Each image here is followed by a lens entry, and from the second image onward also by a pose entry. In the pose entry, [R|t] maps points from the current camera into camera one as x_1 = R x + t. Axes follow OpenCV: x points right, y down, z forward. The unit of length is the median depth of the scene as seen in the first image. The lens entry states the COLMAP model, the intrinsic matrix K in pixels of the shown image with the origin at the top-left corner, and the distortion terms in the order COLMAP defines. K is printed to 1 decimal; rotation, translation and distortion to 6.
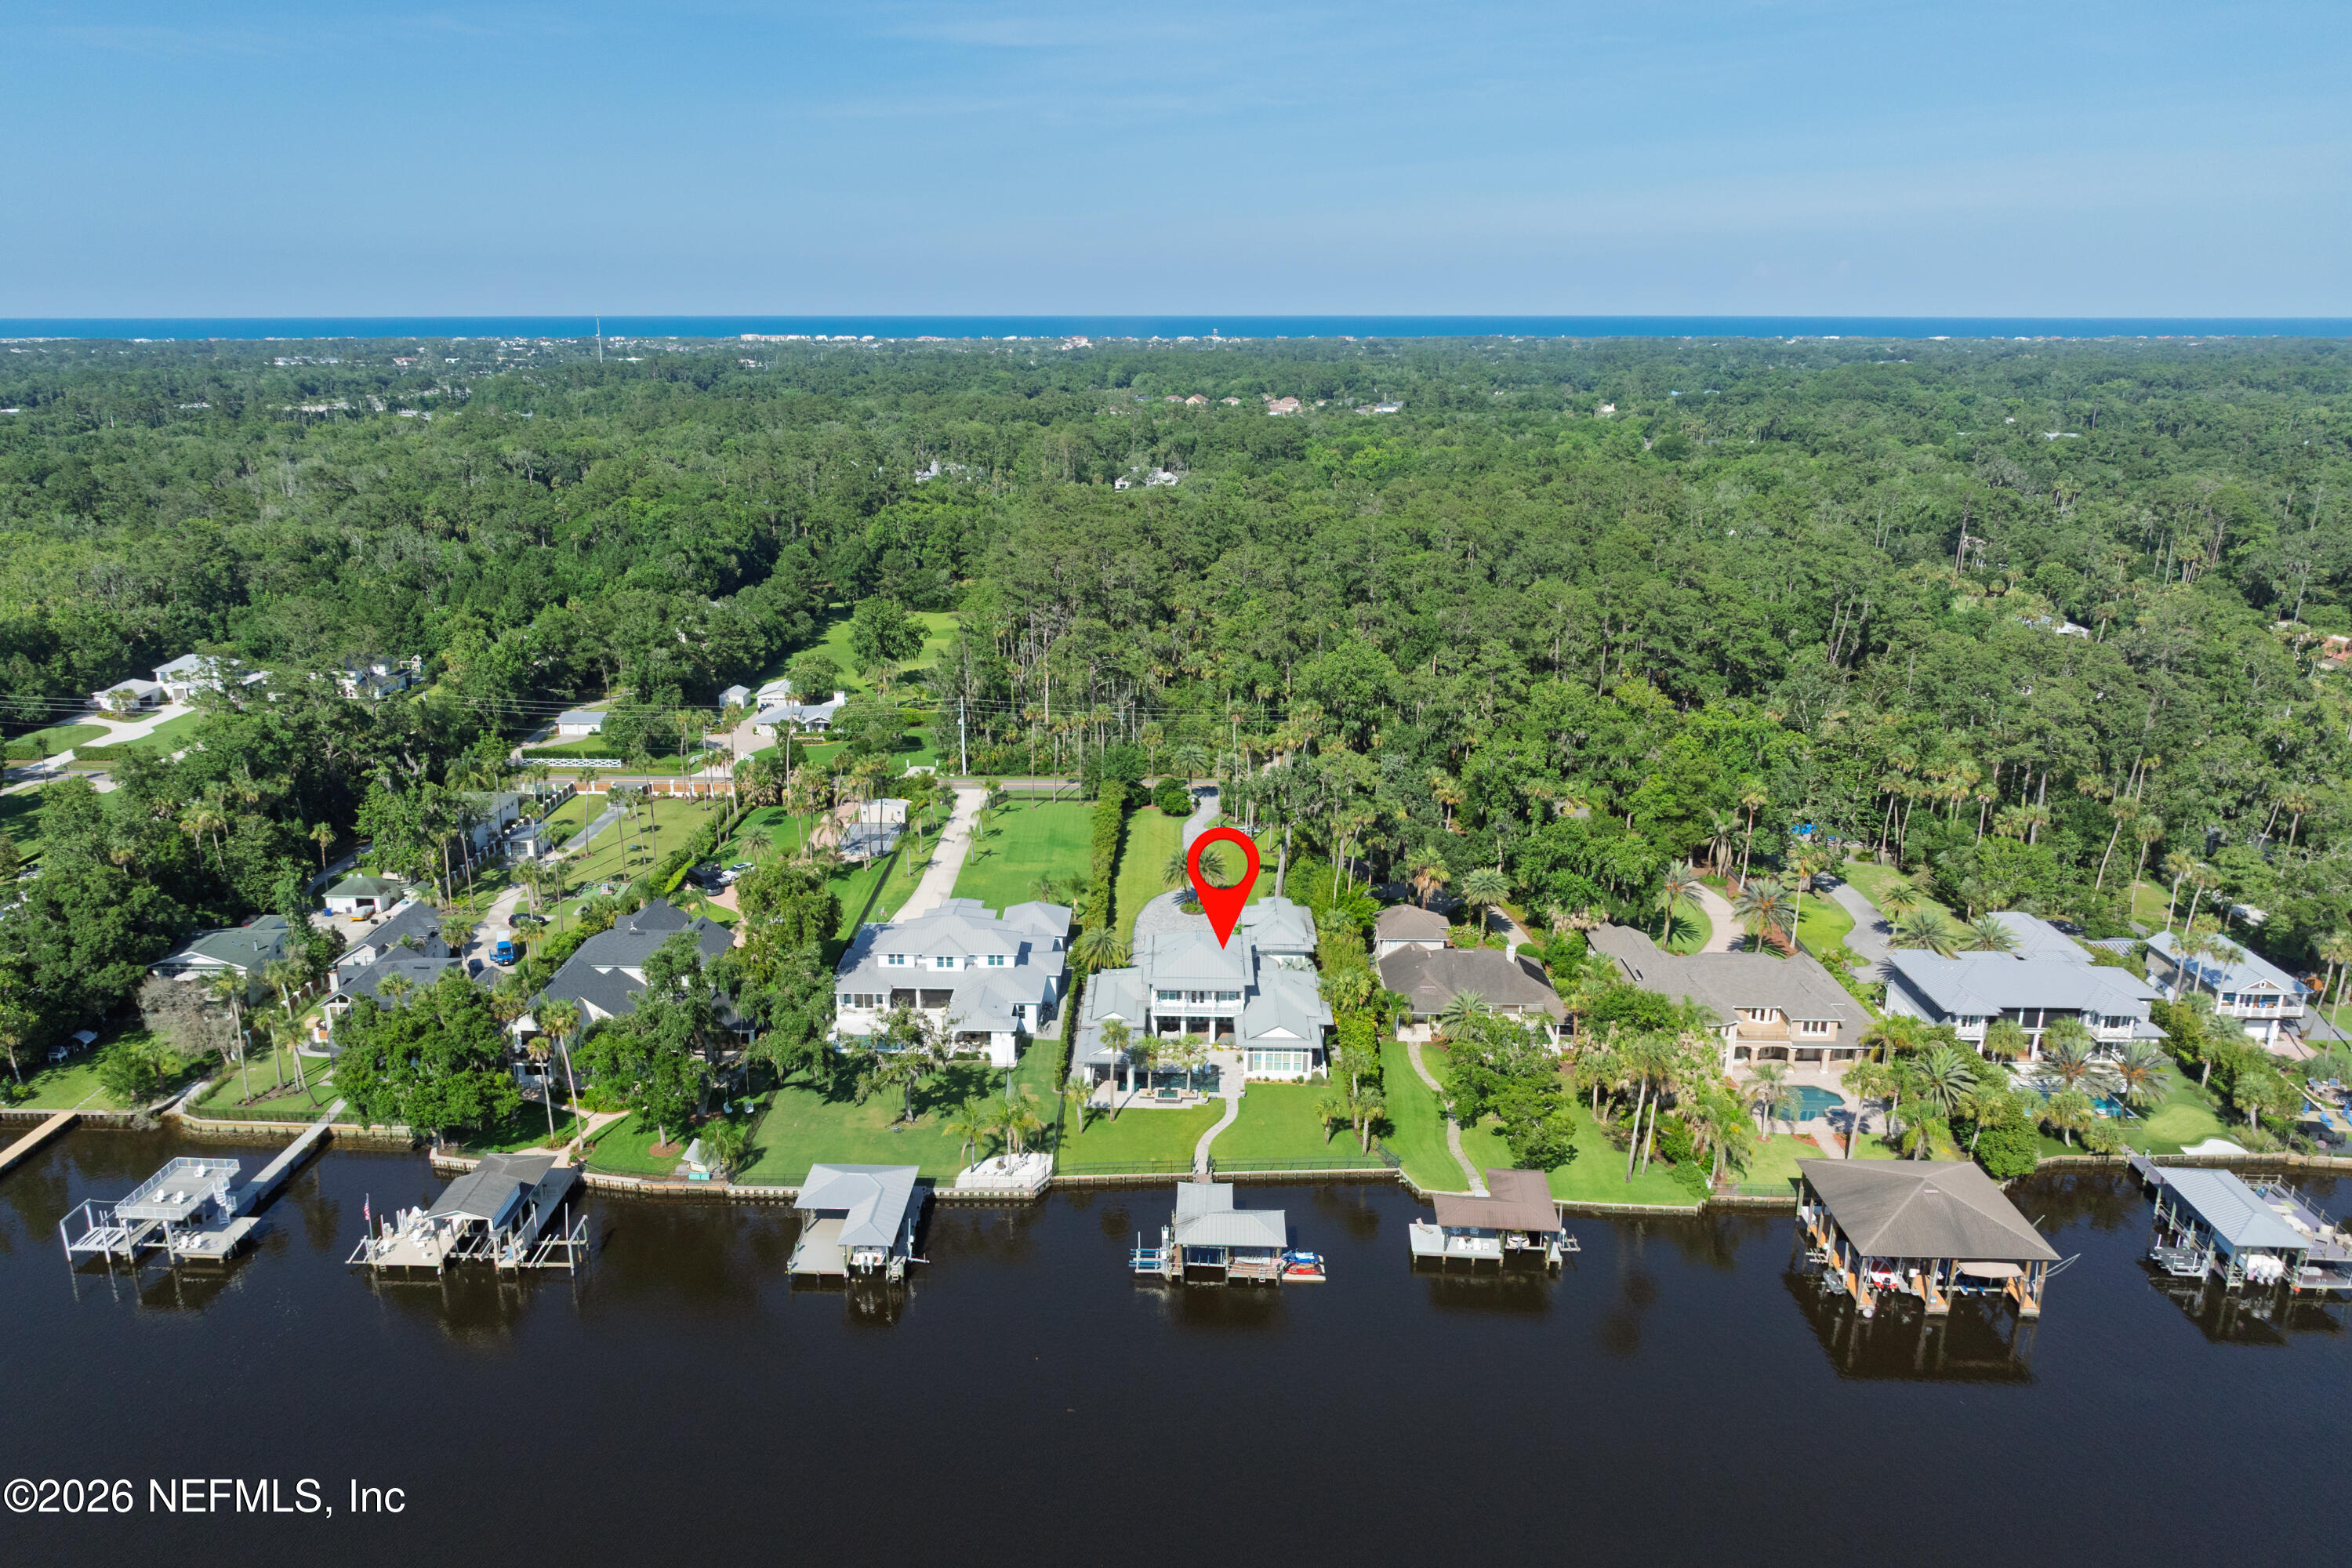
lens RADIAL K [[1735.6, 0, 1176.0], [0, 1735.6, 784.0], [0, 0, 1]] dist [0.005768, 0.000431]
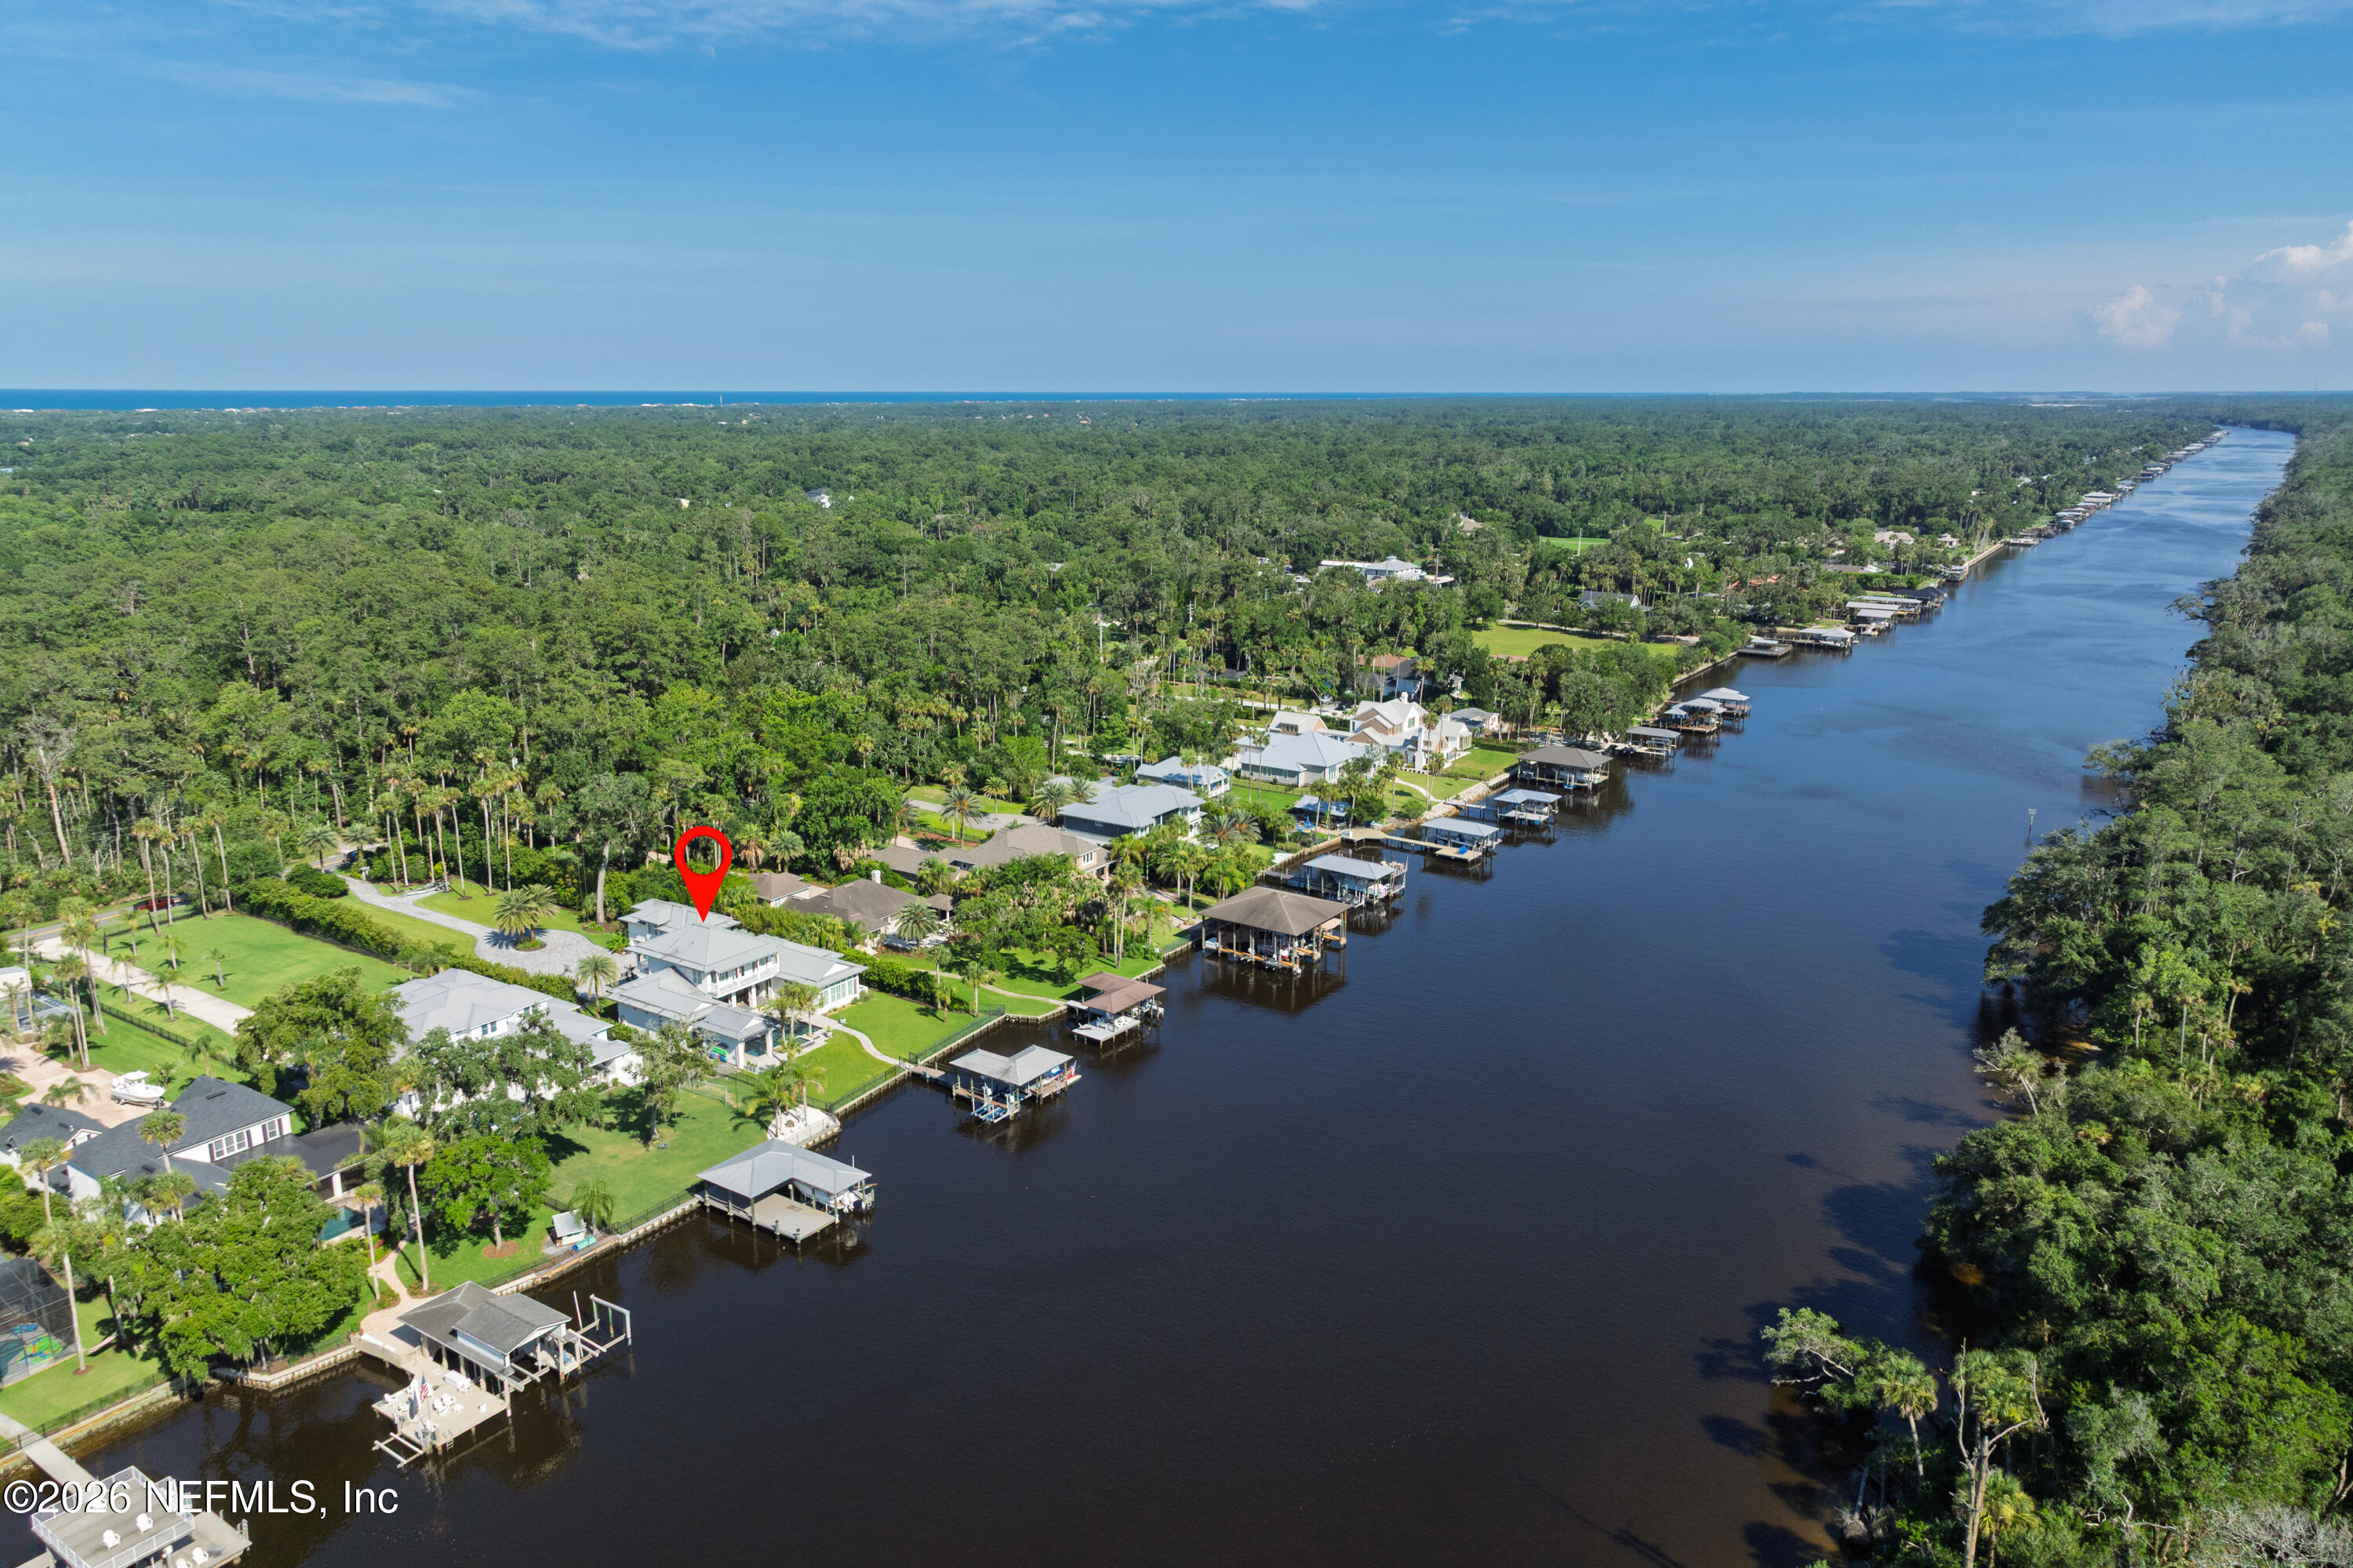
lens RADIAL K [[1573.4, 0, 1176.5], [0, 1573.4, 784.0], [0, 0, 1]] dist [0.002396, 0.000835]
pose [[0.539825, -0.206573, 0.816037, -0.720988], [0.220545, 0.970266, 0.099719, -0.042891], [-0.812372, 0.126142, 0.569332, 0.162109]]
